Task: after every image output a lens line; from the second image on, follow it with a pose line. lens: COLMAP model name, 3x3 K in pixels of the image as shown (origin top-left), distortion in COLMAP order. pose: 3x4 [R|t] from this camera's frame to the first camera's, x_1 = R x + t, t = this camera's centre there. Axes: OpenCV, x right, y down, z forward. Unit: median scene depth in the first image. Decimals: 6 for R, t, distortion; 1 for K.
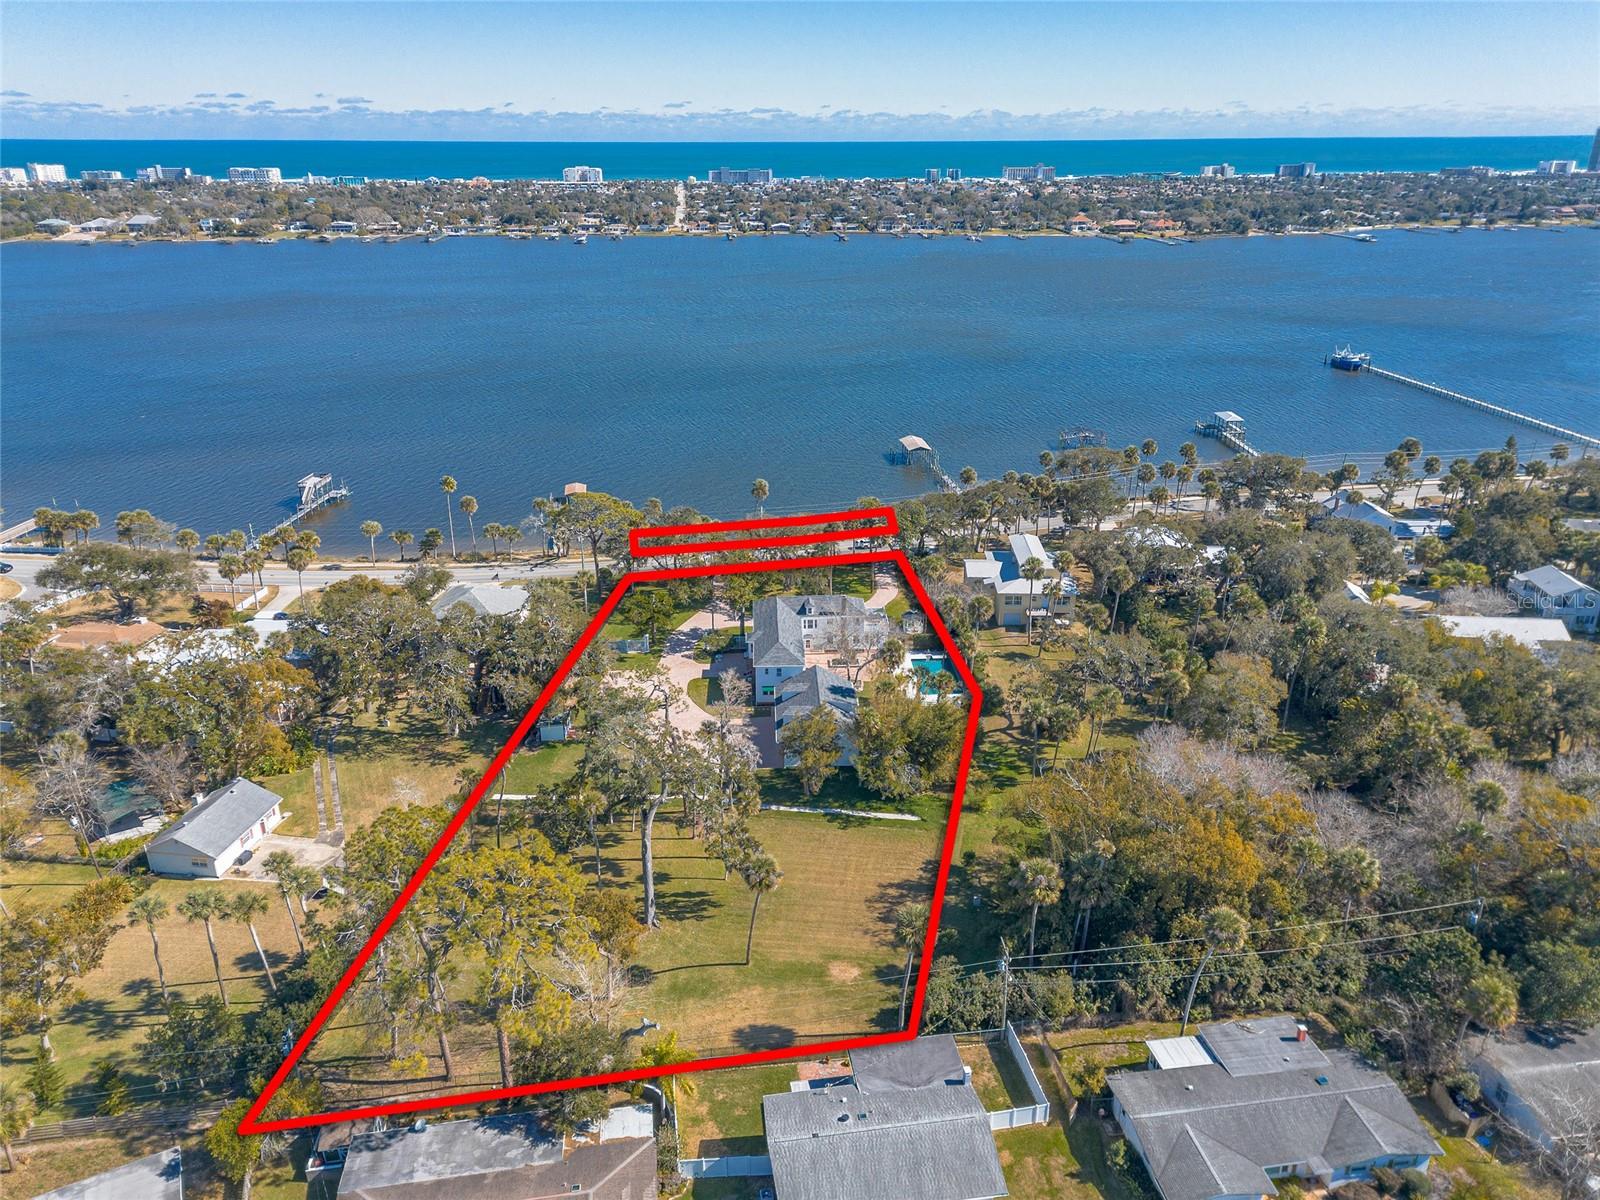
lens RADIAL K [[1113.5, 0, 800.0], [0, 1113.5, 600.0], [0, 0, 1]] dist [0.059004, -0.002464]
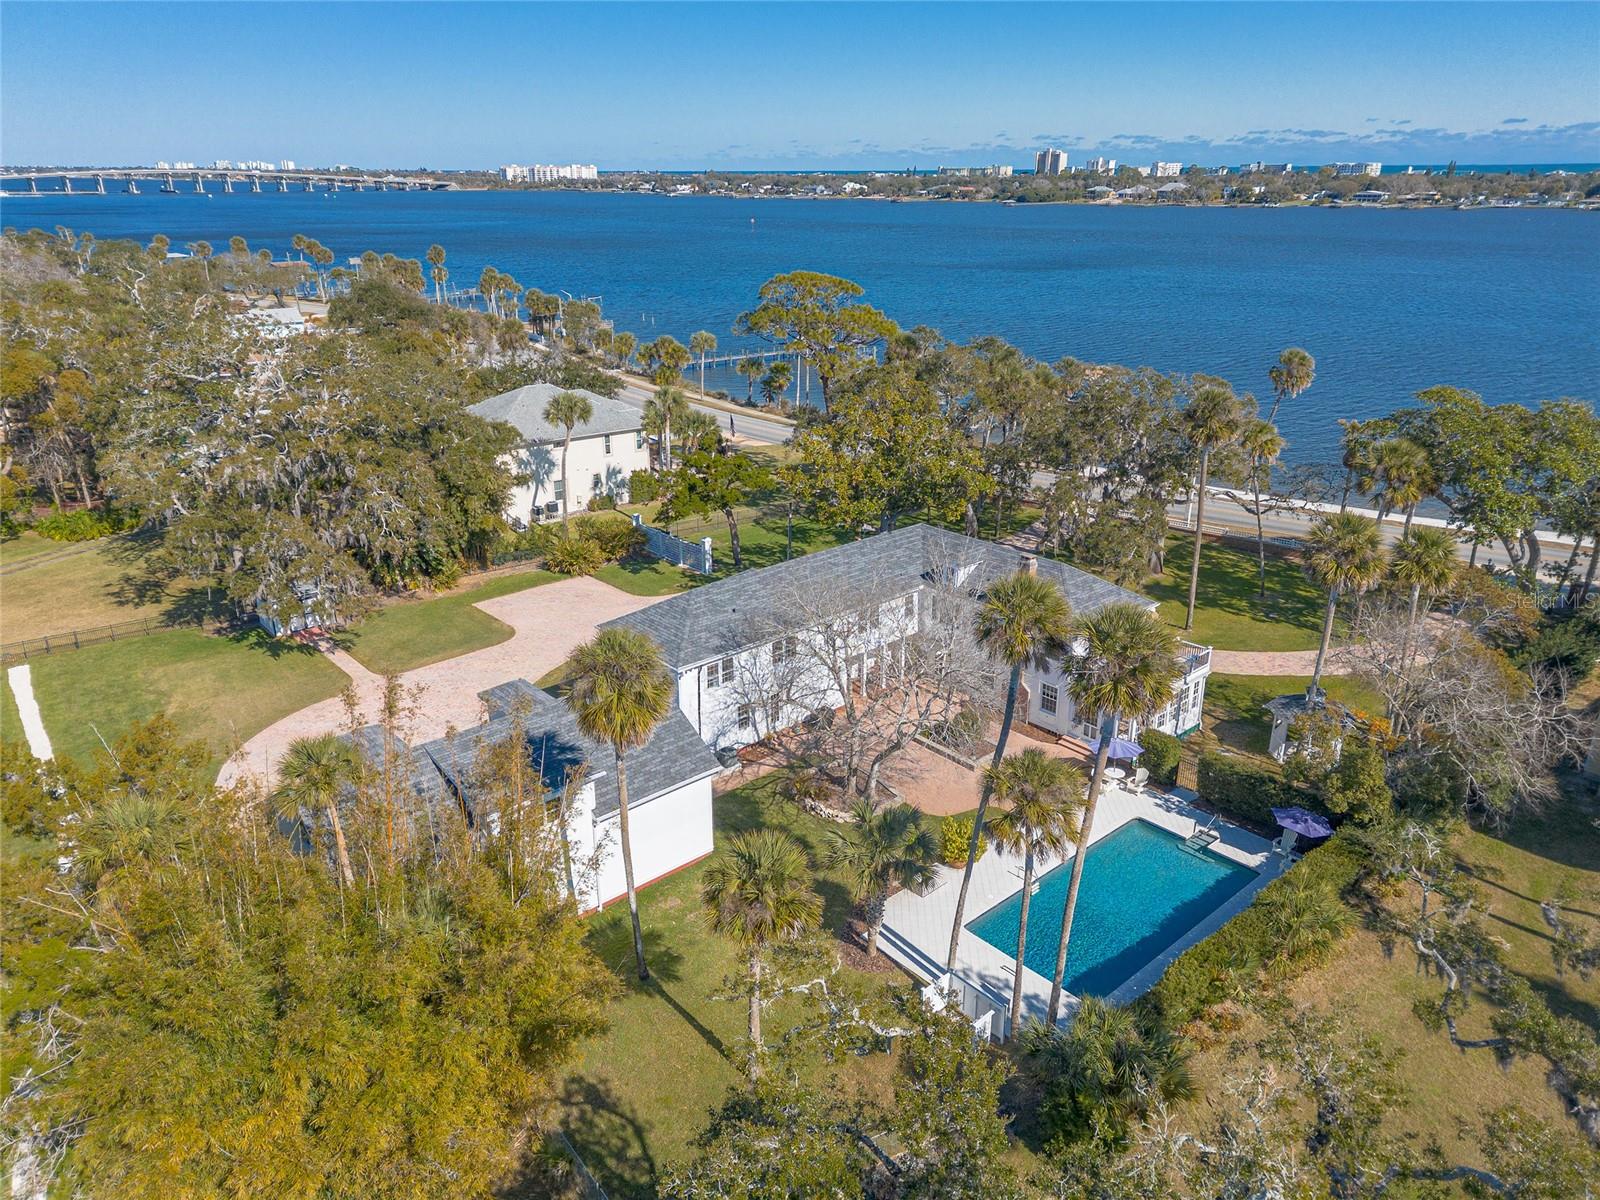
lens RADIAL K [[1121.8, 0, 800.0], [0, 1121.8, 600.0], [0, 0, 1]] dist [0.026497, -0.002018]
pose [[0.631701, 0.281771, -0.722190, 0.219216], [-0.293036, 0.949274, 0.114051, -0.008745], [0.717693, 0.139581, 0.682227, 0.654035]]
